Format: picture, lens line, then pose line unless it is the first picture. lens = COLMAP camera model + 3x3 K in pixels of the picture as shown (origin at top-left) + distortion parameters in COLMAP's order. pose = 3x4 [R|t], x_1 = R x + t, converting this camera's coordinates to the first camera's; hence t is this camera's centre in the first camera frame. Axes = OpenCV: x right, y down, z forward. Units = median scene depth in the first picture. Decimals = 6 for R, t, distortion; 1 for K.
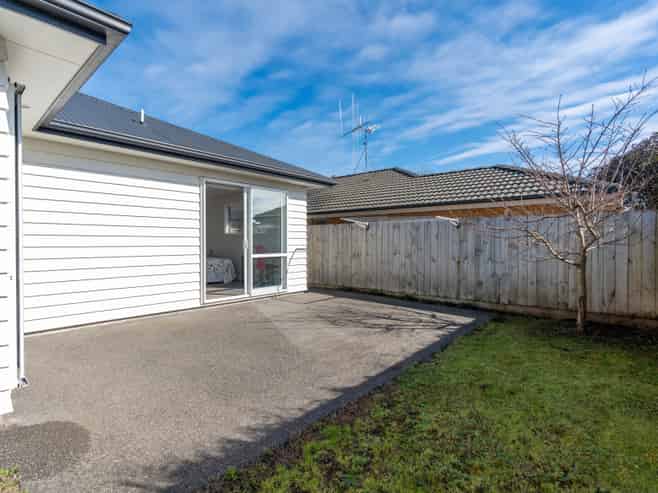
lens RADIAL K [[334.0, 0, 325.2], [0, 334.0, 246.9], [0, 0, 1]] dist [-0.006131, 0.001022]
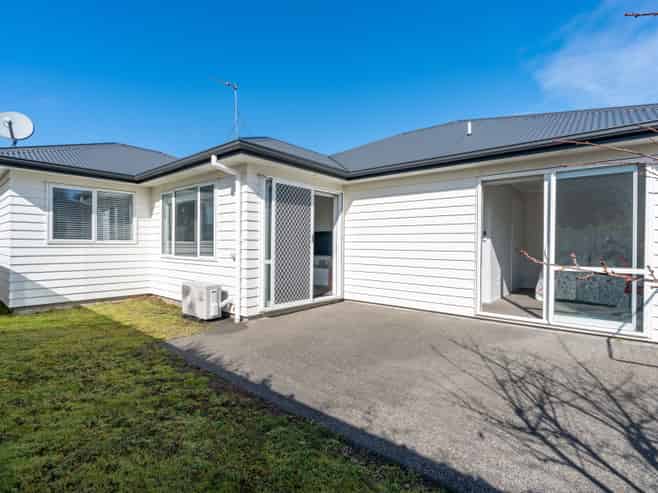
lens RADIAL K [[334.0, 0, 325.2], [0, 334.0, 246.9], [0, 0, 1]] dist [-0.006131, 0.001022]
pose [[0.014266, 0.009804, -0.999850, 0.709198], [-0.021564, 0.999722, 0.009495, -0.020097], [0.999666, 0.021425, 0.014474, 0.731157]]
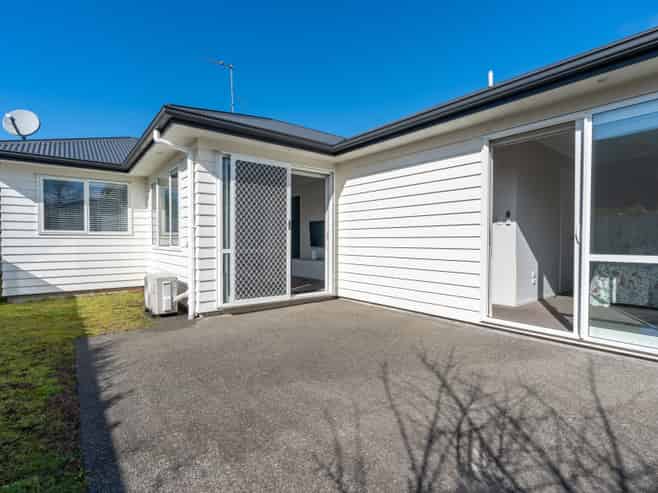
lens RADIAL K [[334.0, 0, 325.2], [0, 334.0, 246.9], [0, 0, 1]] dist [-0.006131, 0.001022]
pose [[-0.188086, 0.019157, -0.981966, 0.473855], [-0.013164, 0.999671, 0.022024, 0.009676], [0.982064, 0.017069, -0.187772, 1.046359]]
